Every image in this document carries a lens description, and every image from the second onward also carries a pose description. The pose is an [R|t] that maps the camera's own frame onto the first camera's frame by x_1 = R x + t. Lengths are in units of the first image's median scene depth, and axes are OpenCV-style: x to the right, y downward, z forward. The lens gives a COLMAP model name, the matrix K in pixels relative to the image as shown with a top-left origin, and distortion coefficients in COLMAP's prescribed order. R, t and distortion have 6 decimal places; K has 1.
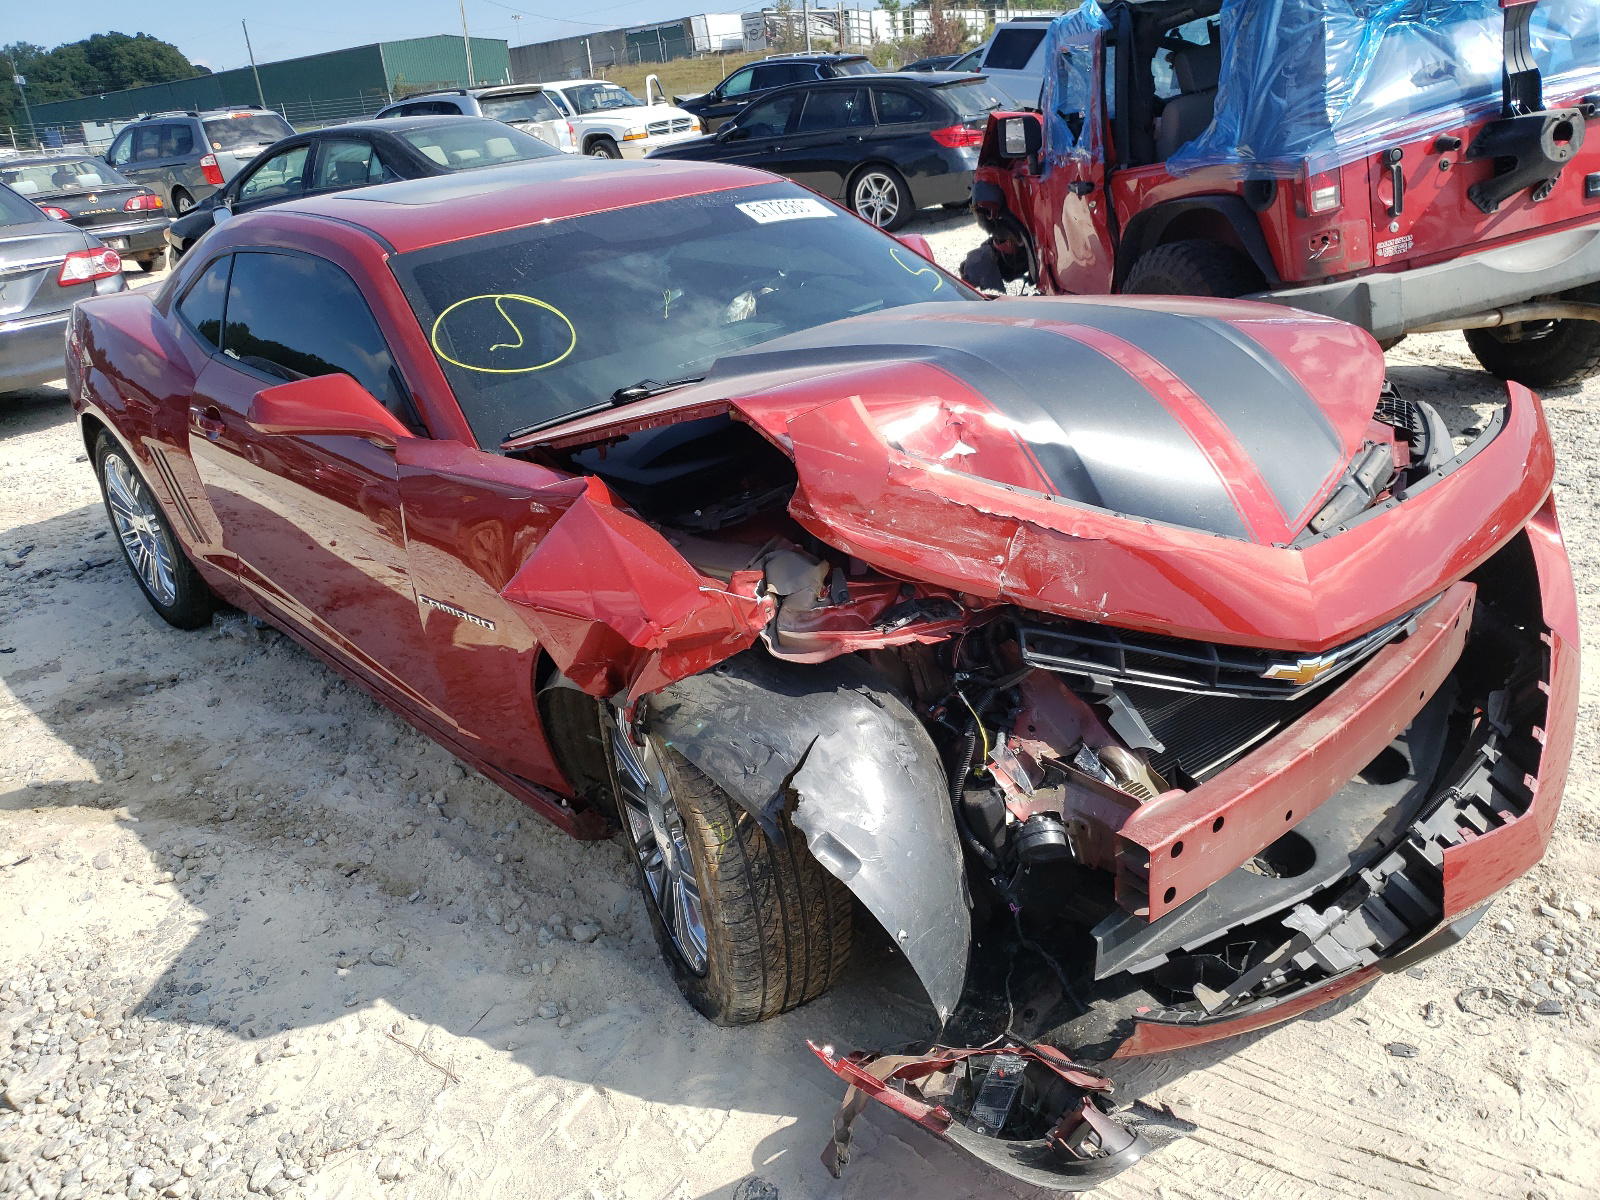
lens RADIAL K [[1179.9, 0, 773.2], [0, 1179.9, 467.2], [0, 0, 1]] dist [-0.001240, 0.001234]
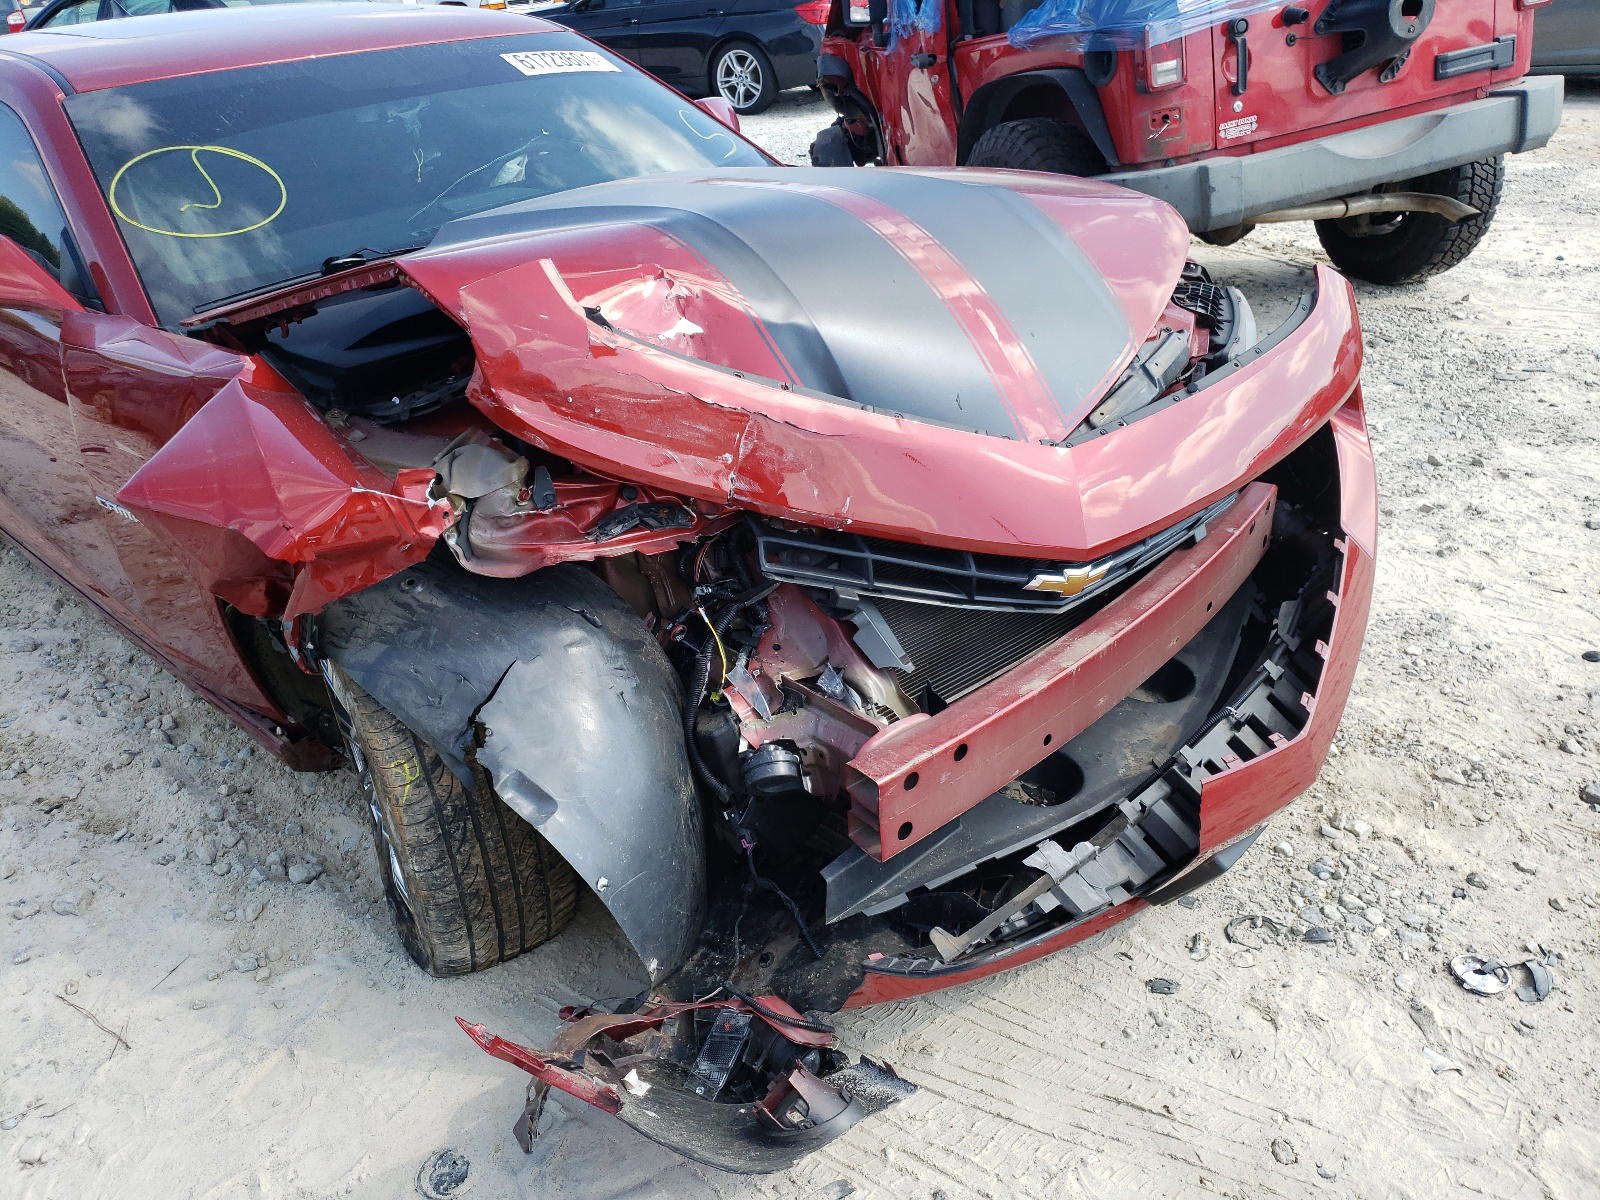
lens RADIAL K [[1179.9, 0, 773.2], [0, 1179.9, 467.2], [0, 0, 1]] dist [-0.001240, 0.001234]
pose [[0.996793, 0.002483, 0.079982, 0.145754], [-0.009211, 0.996435, 0.083859, 0.011789], [-0.079489, -0.084327, 0.993263, 0.129765]]
